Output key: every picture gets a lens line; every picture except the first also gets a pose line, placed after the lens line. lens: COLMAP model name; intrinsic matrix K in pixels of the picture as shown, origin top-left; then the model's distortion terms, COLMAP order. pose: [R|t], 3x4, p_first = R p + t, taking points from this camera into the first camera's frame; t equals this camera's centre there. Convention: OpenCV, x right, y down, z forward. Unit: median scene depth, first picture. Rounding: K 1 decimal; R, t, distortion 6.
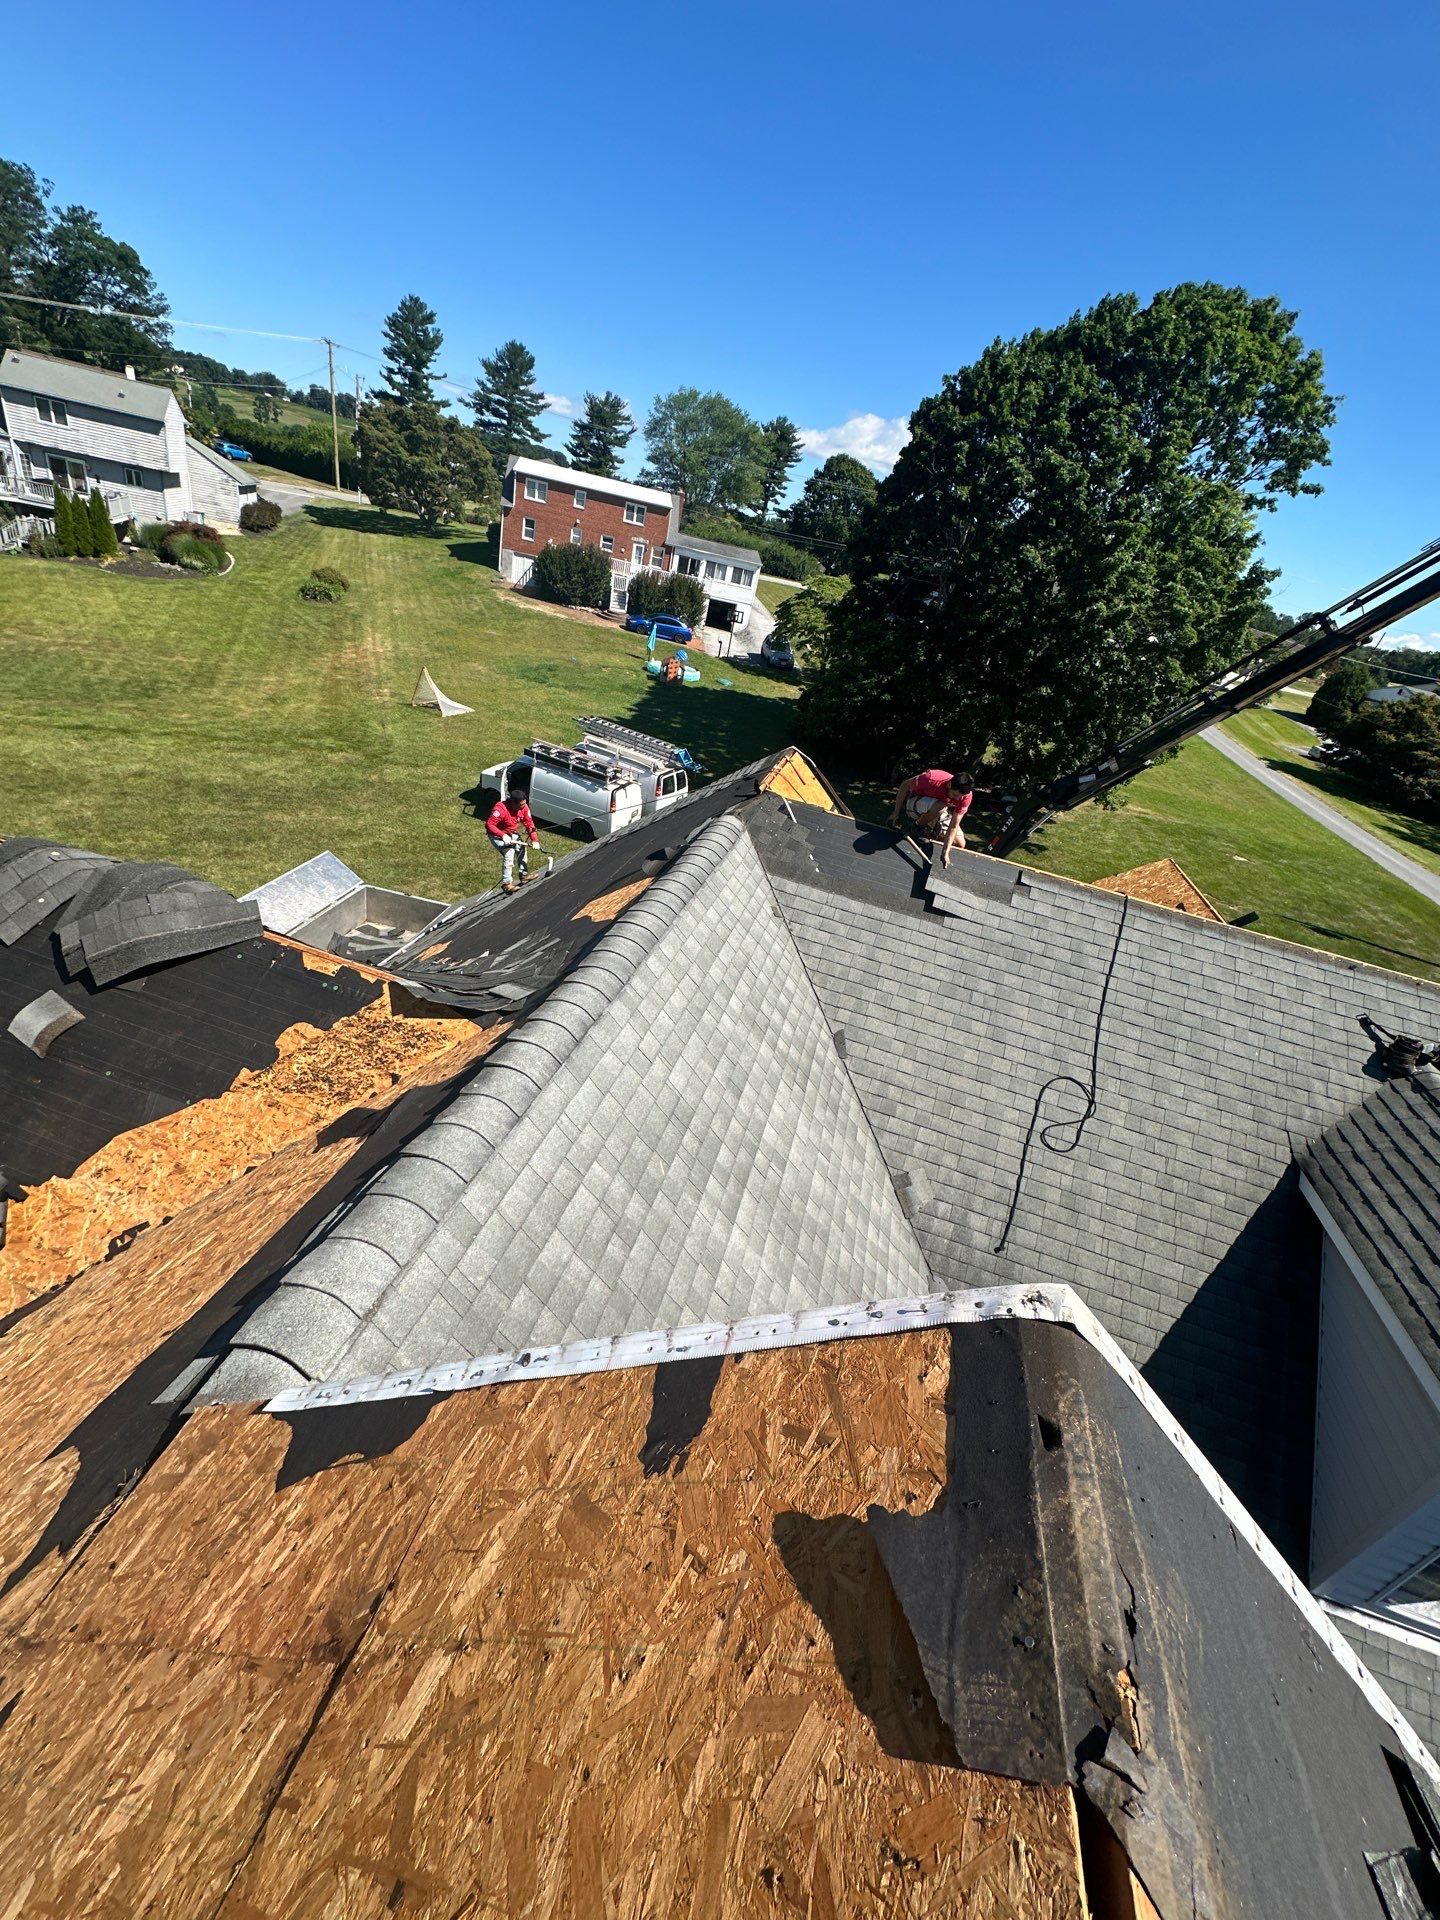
lens RADIAL K [[763.5, 0, 716.7], [0, 763.5, 958.8], [0, 0, 1]] dist [-0.000408, -0.000168]
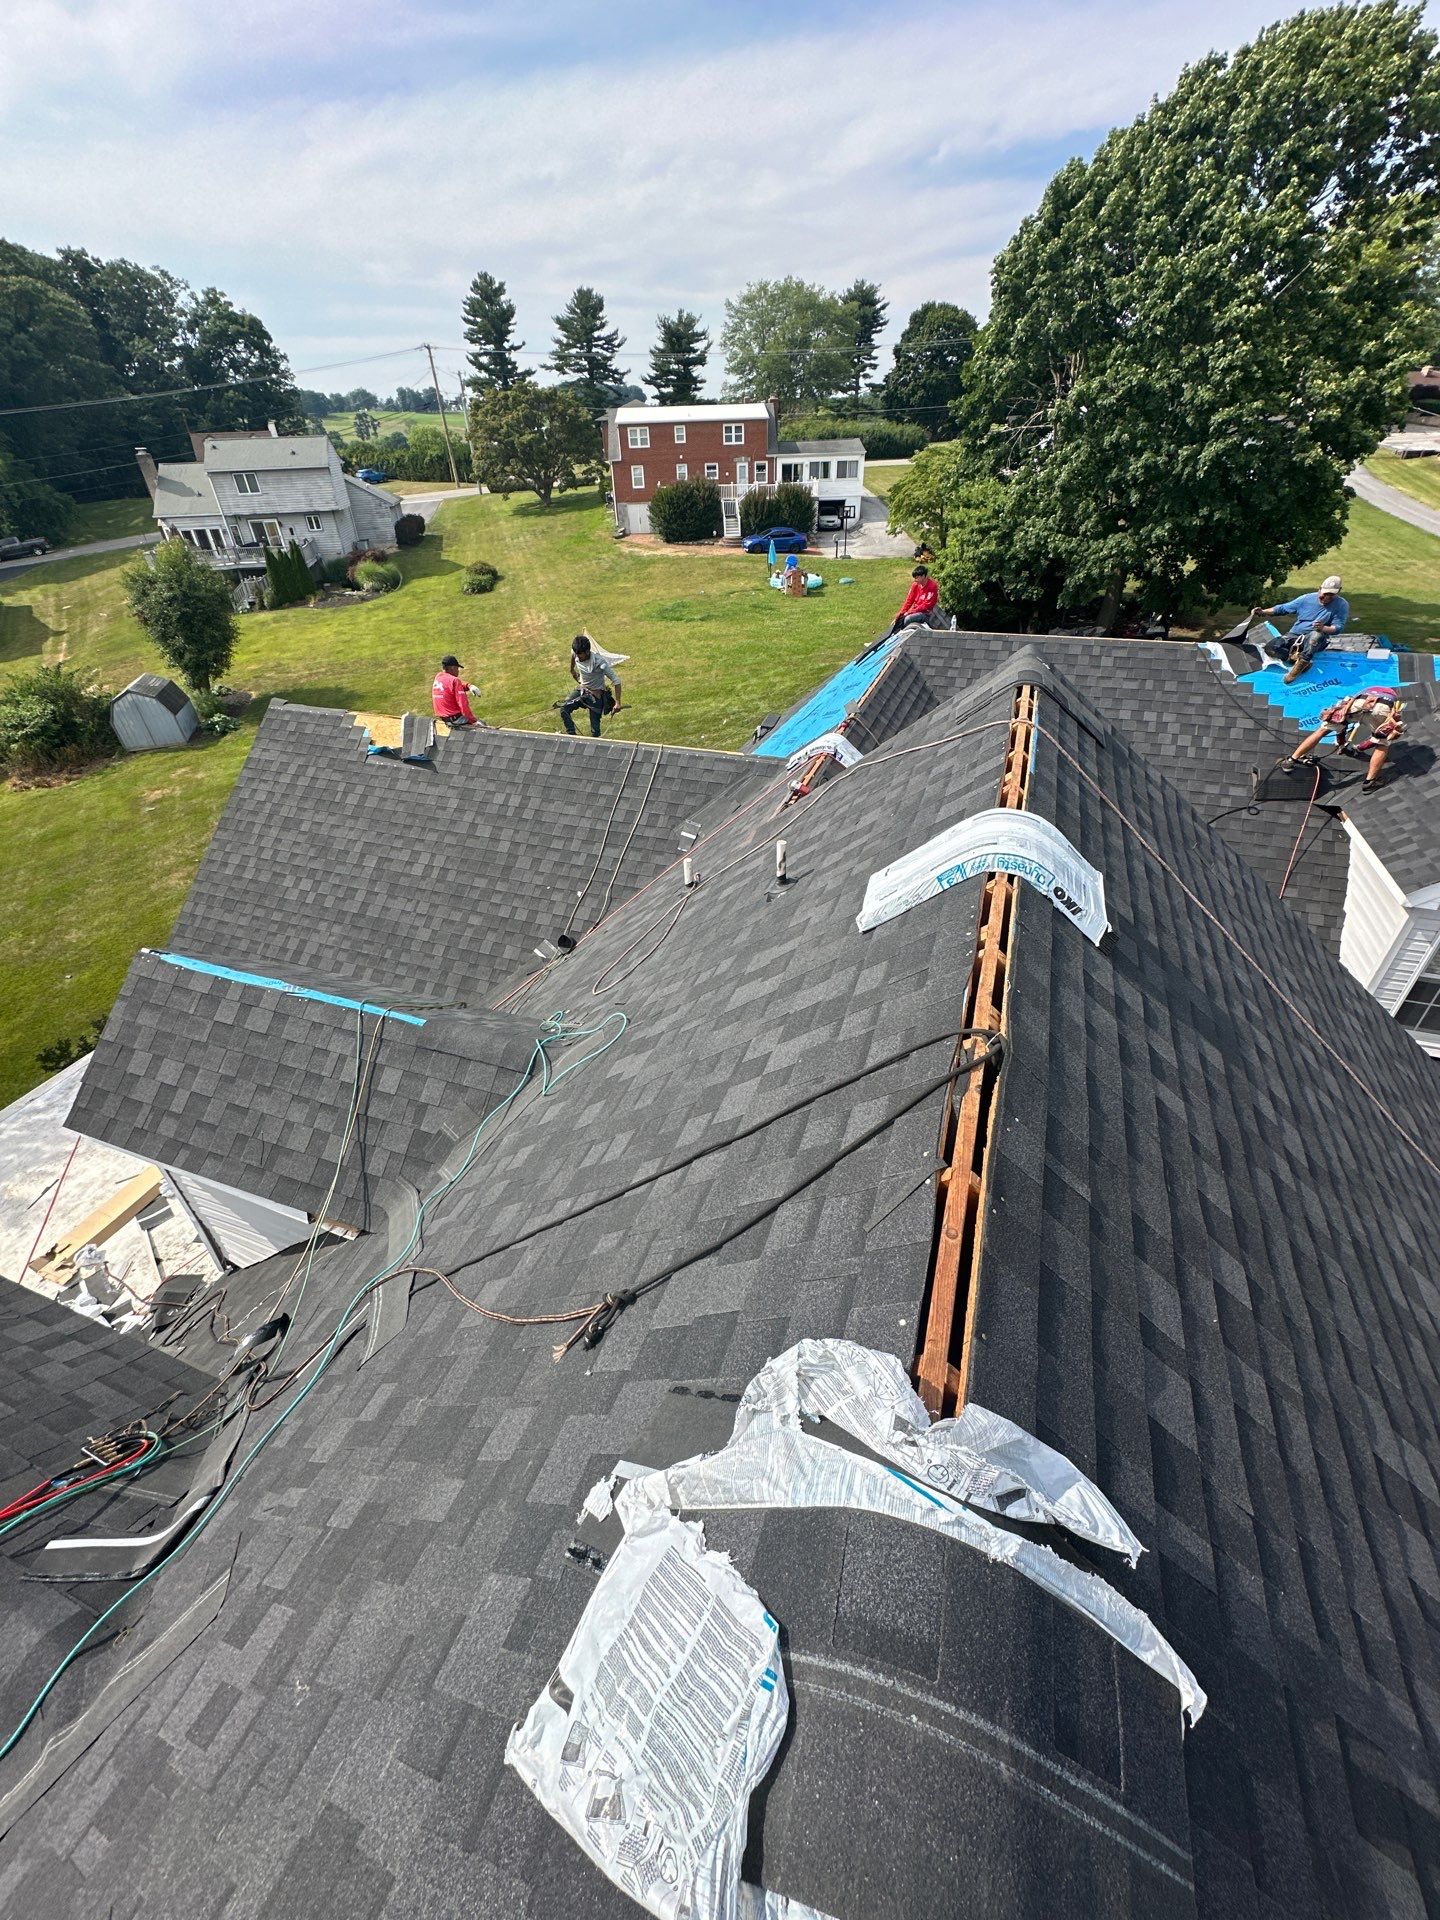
lens RADIAL K [[761.1, 0, 726.8], [0, 761.1, 958.3], [0, 0, 1]] dist [0.001354, -0.000306]
pose [[0.969592, -0.140059, -0.200688, -0.007672], [0.157489, 0.984773, 0.073612, 0.040648], [0.187322, -0.102980, 0.976886, -0.087976]]
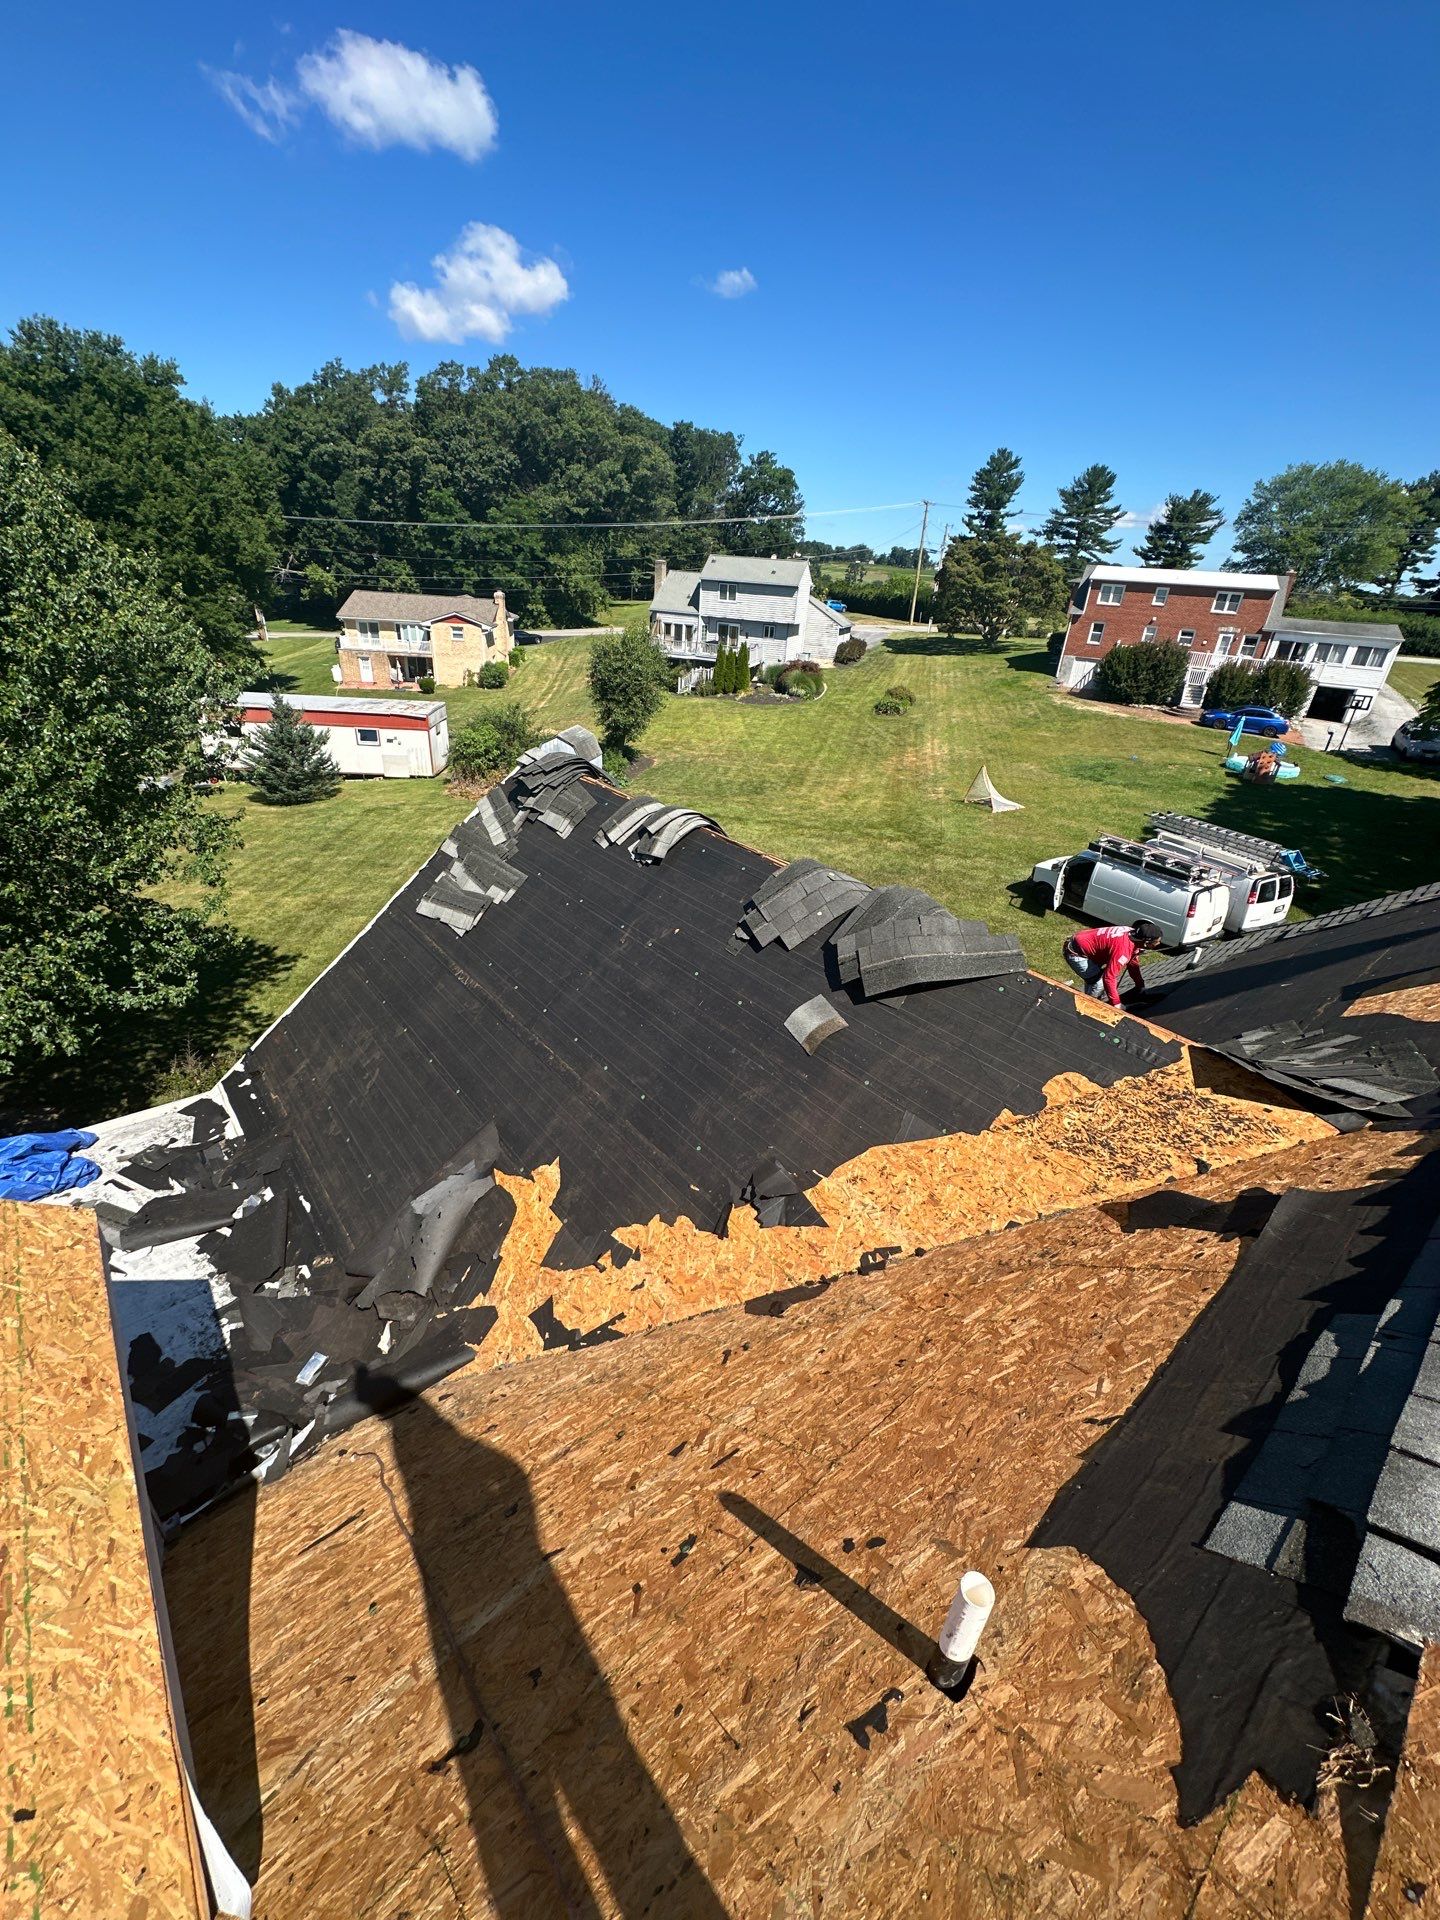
lens RADIAL K [[760.5, 0, 720.0], [0, 760.5, 960.0], [0, 0, 1]] dist [-0.000253, 0.000036]
pose [[0.811701, 0.120089, -0.571594, -0.037522], [-0.192357, 0.979003, -0.067475, 0.009032], [0.551489, 0.164719, 0.817757, 0.004426]]
